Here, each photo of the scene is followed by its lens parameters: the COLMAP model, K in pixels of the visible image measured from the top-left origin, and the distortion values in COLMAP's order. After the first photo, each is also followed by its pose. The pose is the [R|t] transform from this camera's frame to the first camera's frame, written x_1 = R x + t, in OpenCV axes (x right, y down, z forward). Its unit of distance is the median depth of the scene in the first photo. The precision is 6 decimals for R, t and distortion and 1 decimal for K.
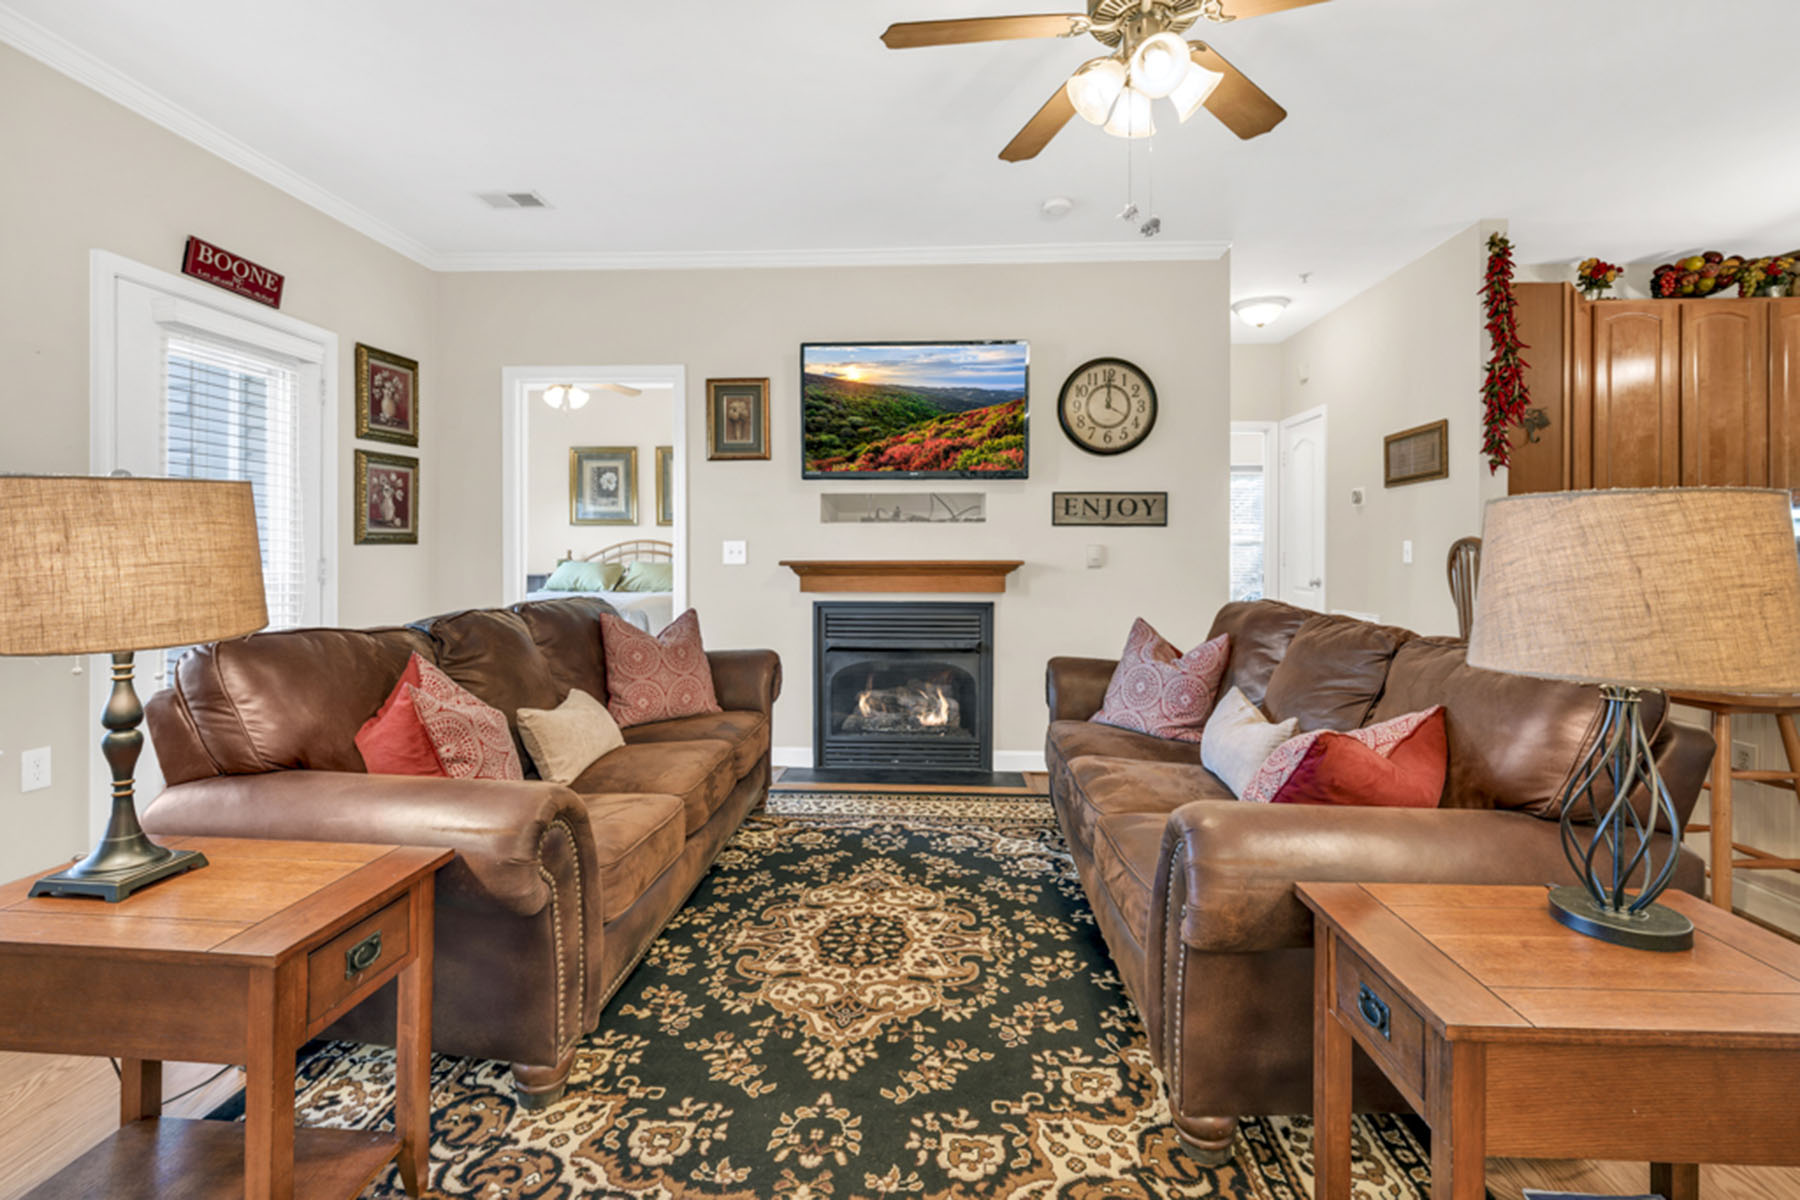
lens RADIAL K [[822.8, 0, 900.6], [0, 822.8, 552.2], [0, 0, 1]] dist [0.003932, 0.000122]
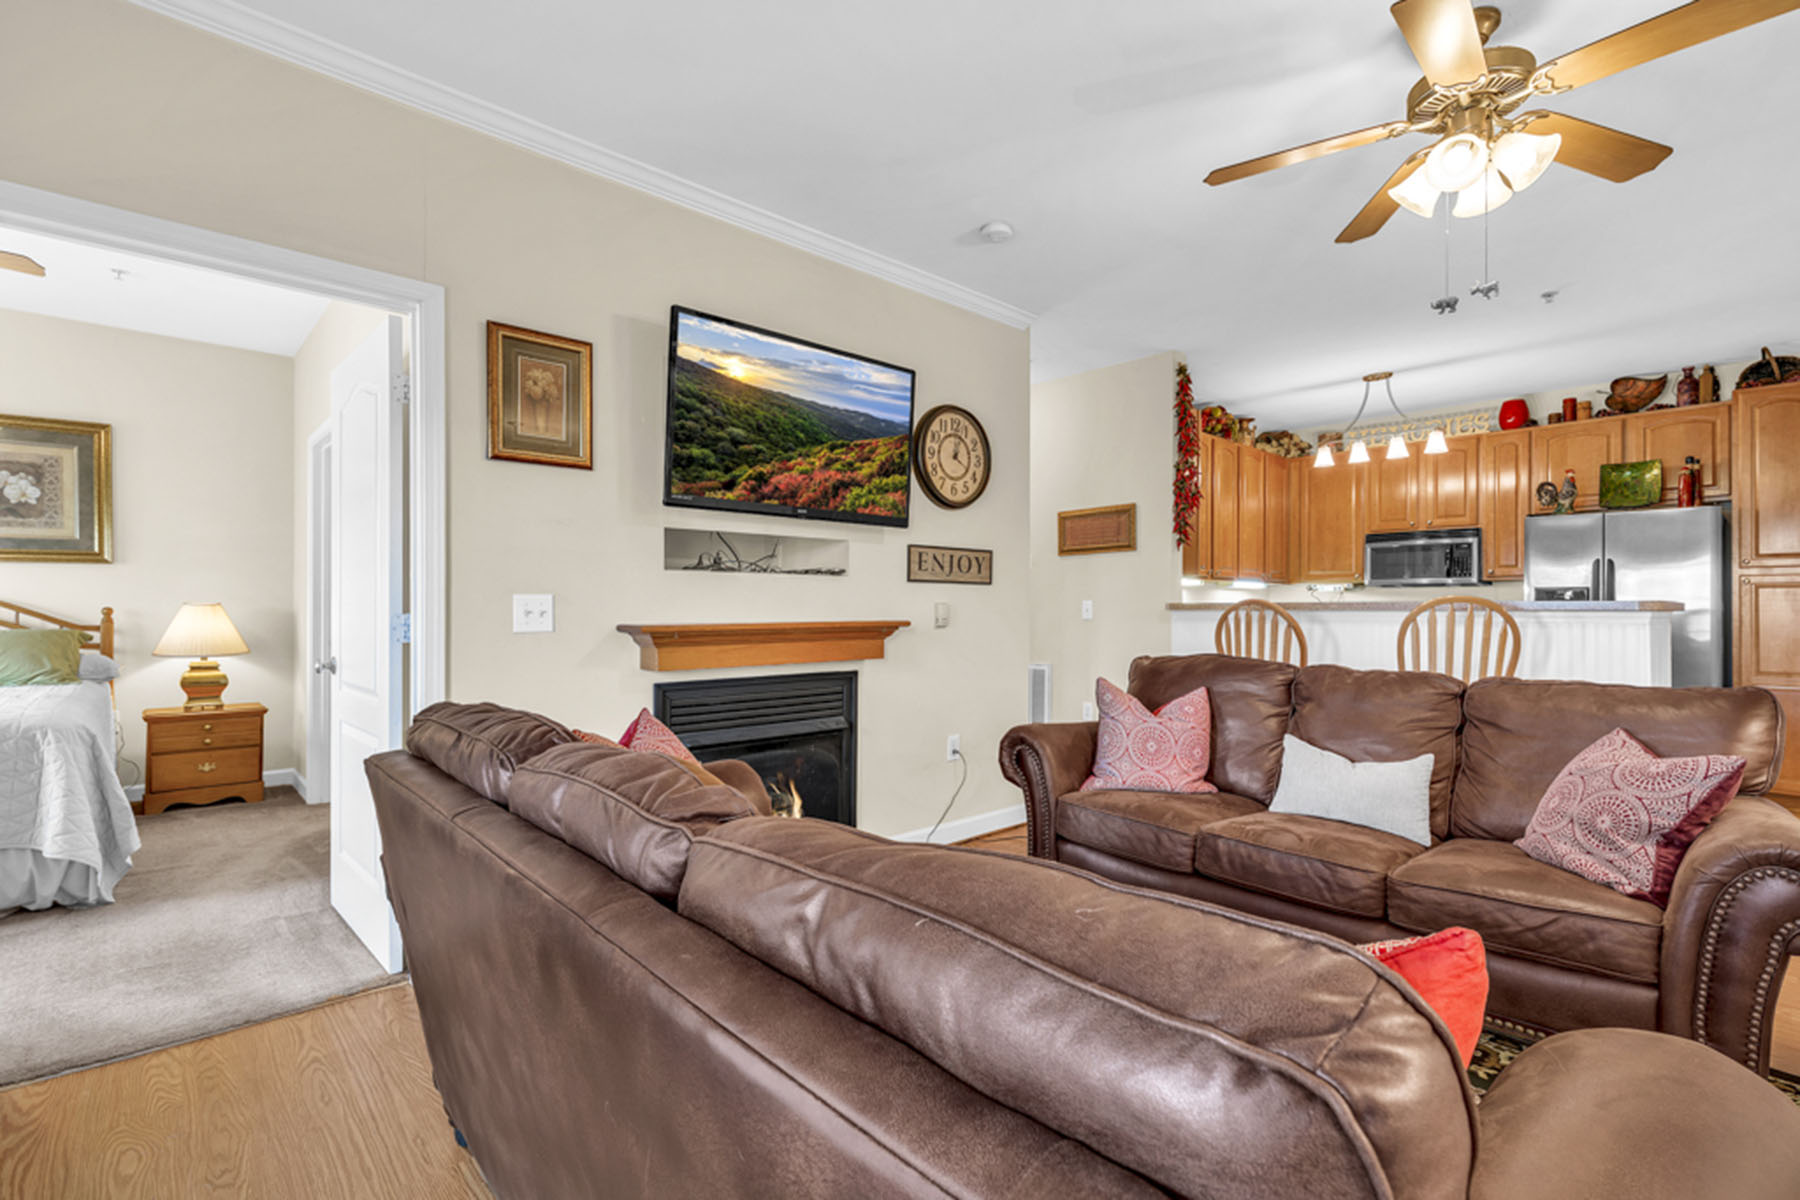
lens RADIAL K [[822.8, 0, 911.2], [0, 822.8, 607.0], [0, 0, 1]] dist [0.003932, 0.000122]
pose [[0.692181, -0.000556, 0.721723, -0.469252], [-0.000400, 0.999999, 0.001154, -0.005579], [-0.721724, -0.001087, 0.692181, 0.380168]]
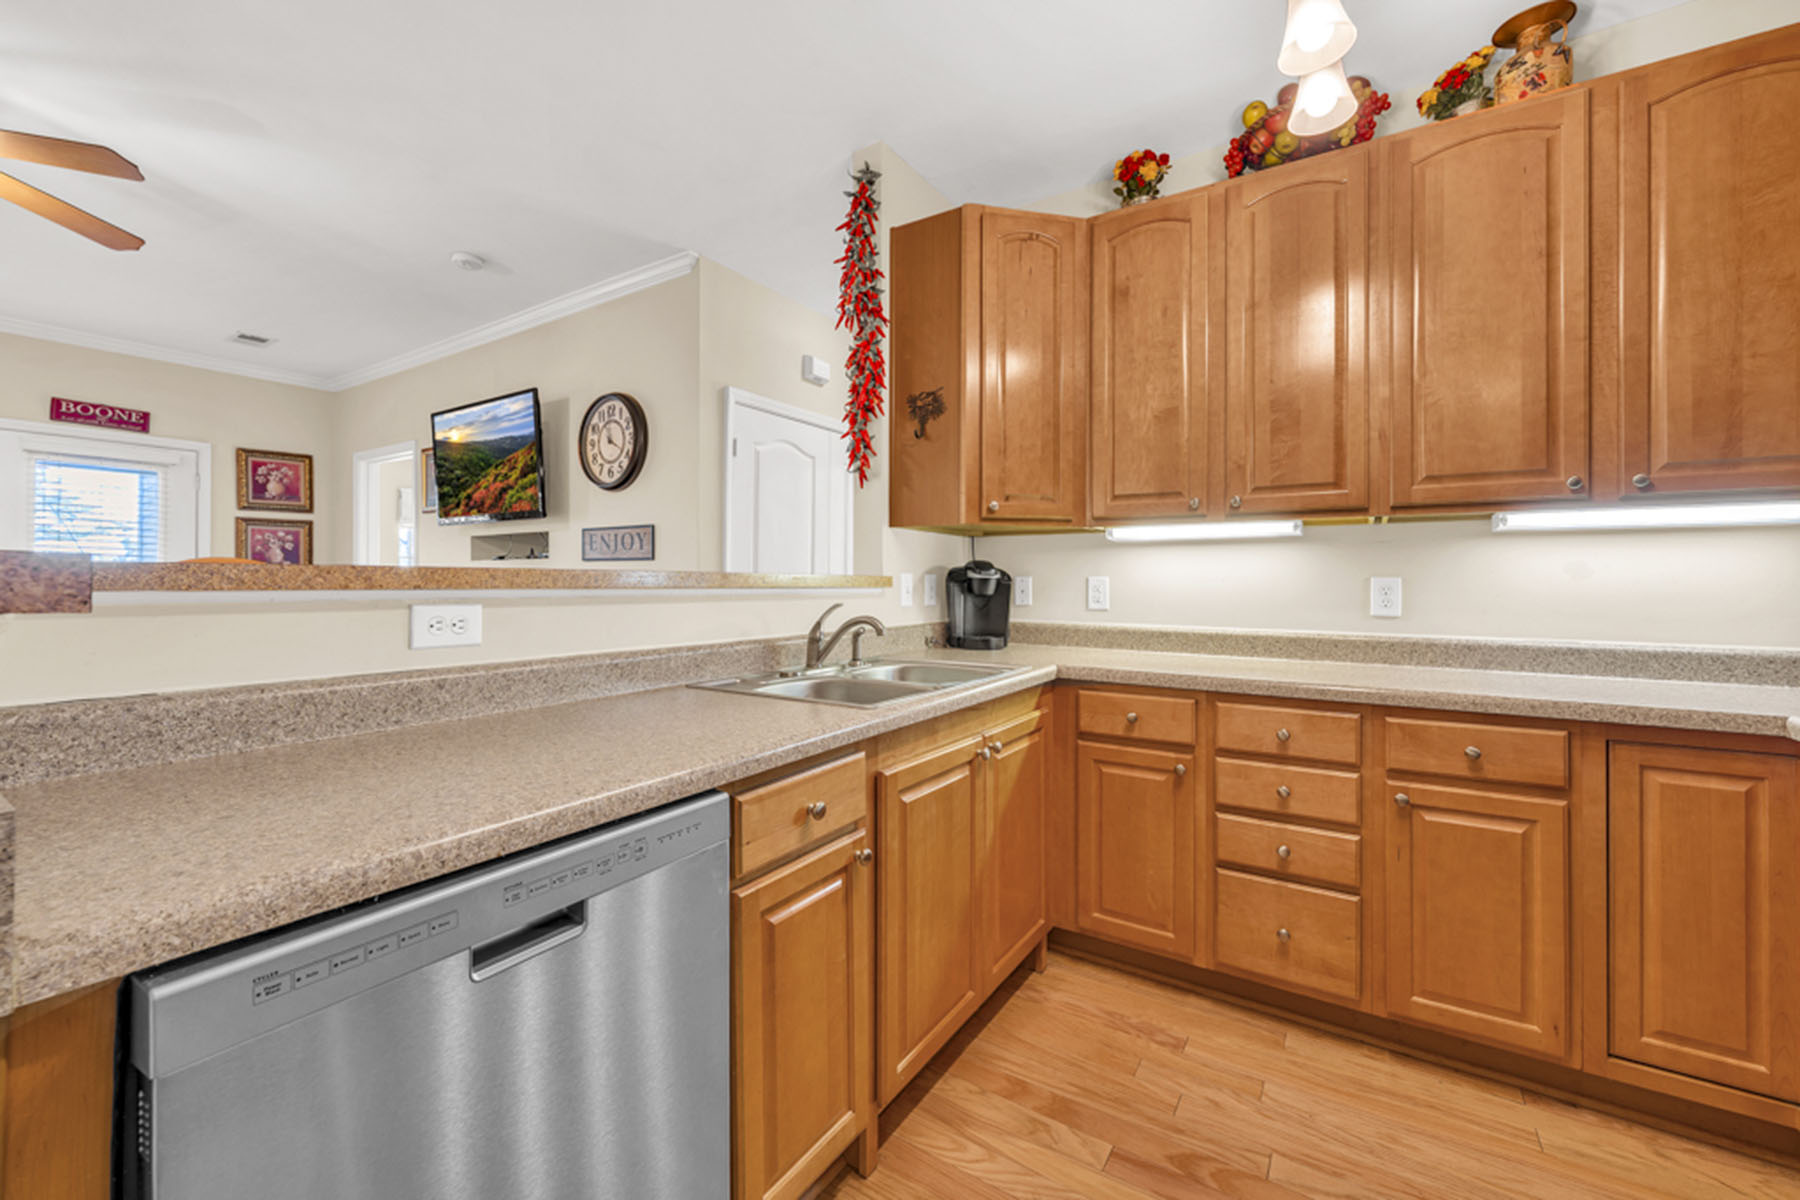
lens RADIAL K [[714.3, 0, 911.8], [0, 714.3, 576.9], [0, 0, 1]] dist [0.001498, -0.000832]
pose [[0.868179, -0.000437, -0.496250, 1.006564], [-0.005730, 0.999924, -0.010905, -0.004940], [0.496217, 0.012312, 0.868111, 0.429367]]
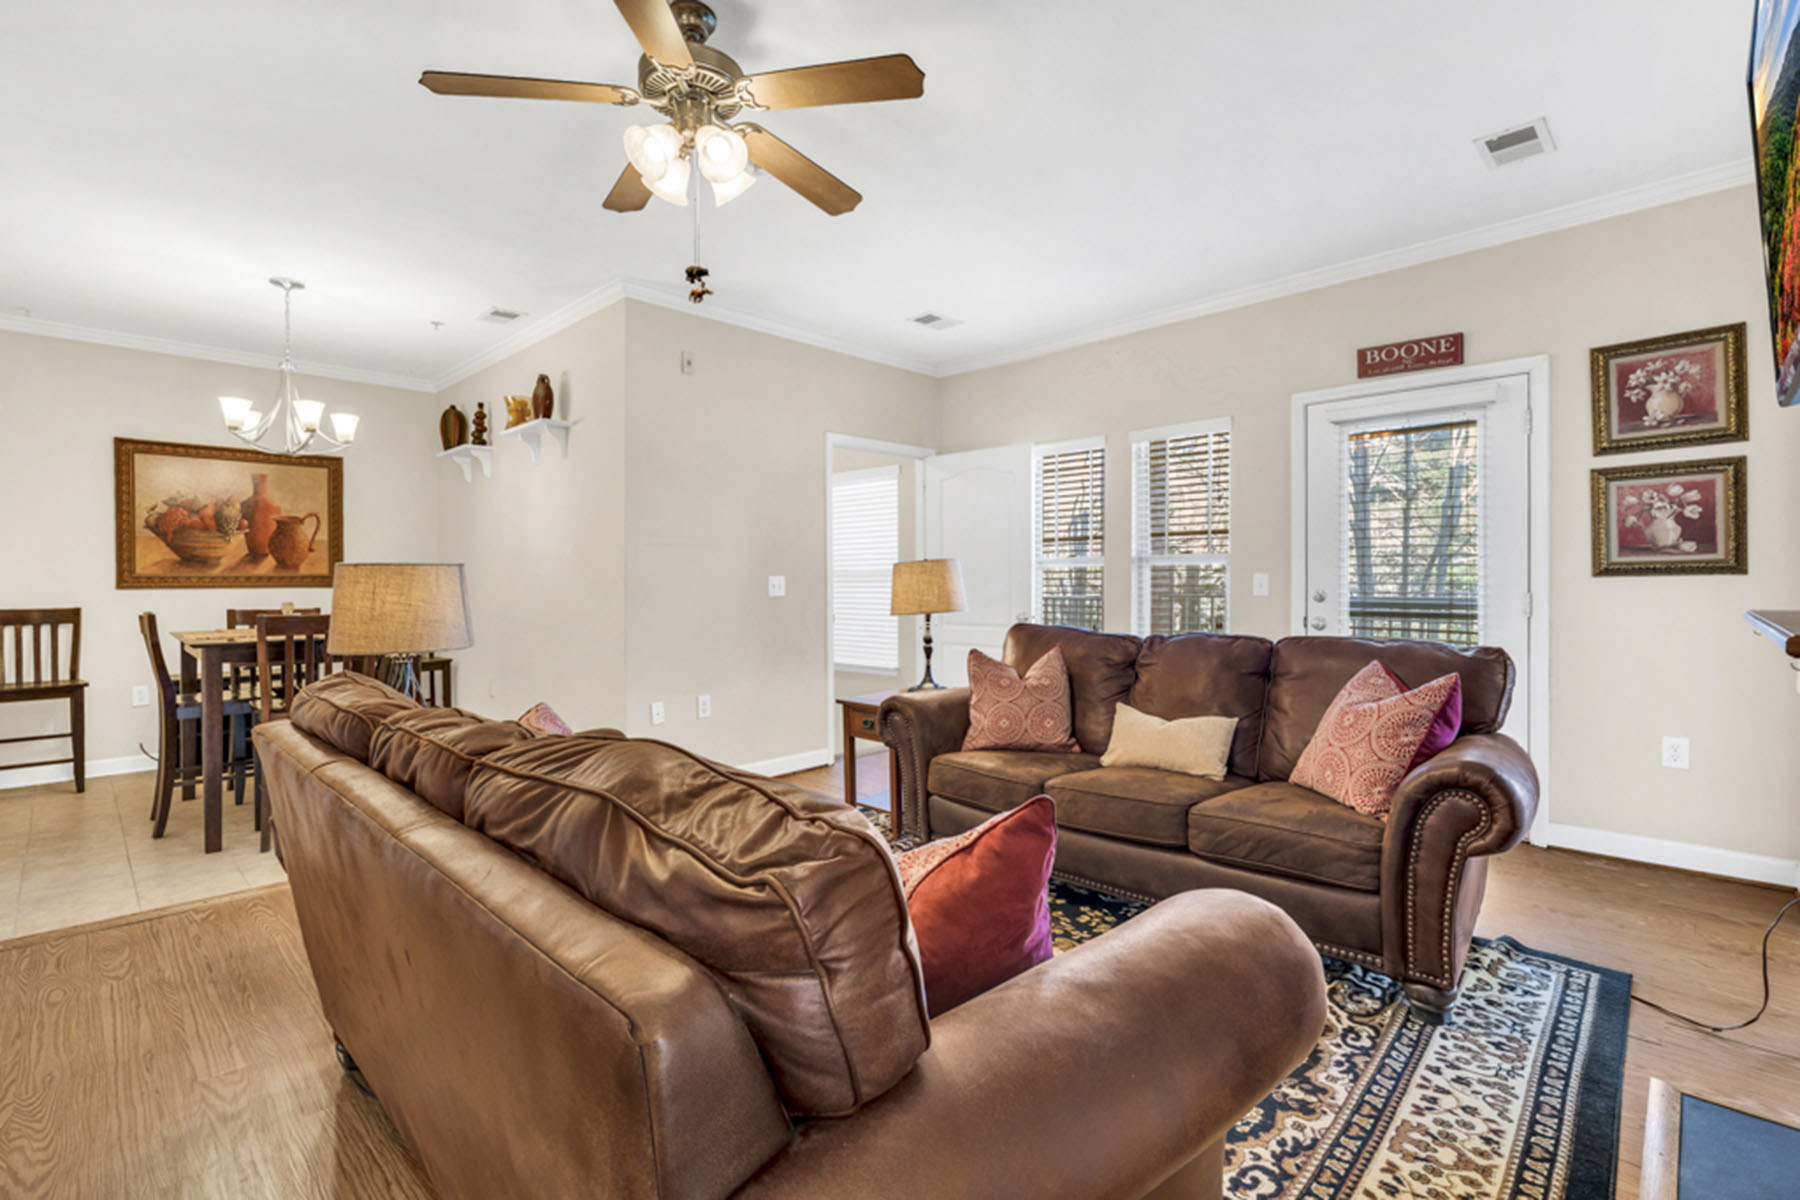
lens RADIAL K [[822.8, 0, 890.4], [0, 822.8, 587.7], [0, 0, 1]] dist [0.003932, 0.000122]
pose [[-0.657078, 0.008349, -0.753776, 0.465978], [0.003589, 0.999962, 0.007946, -0.006594], [0.753814, 0.002516, -0.657083, 0.930628]]
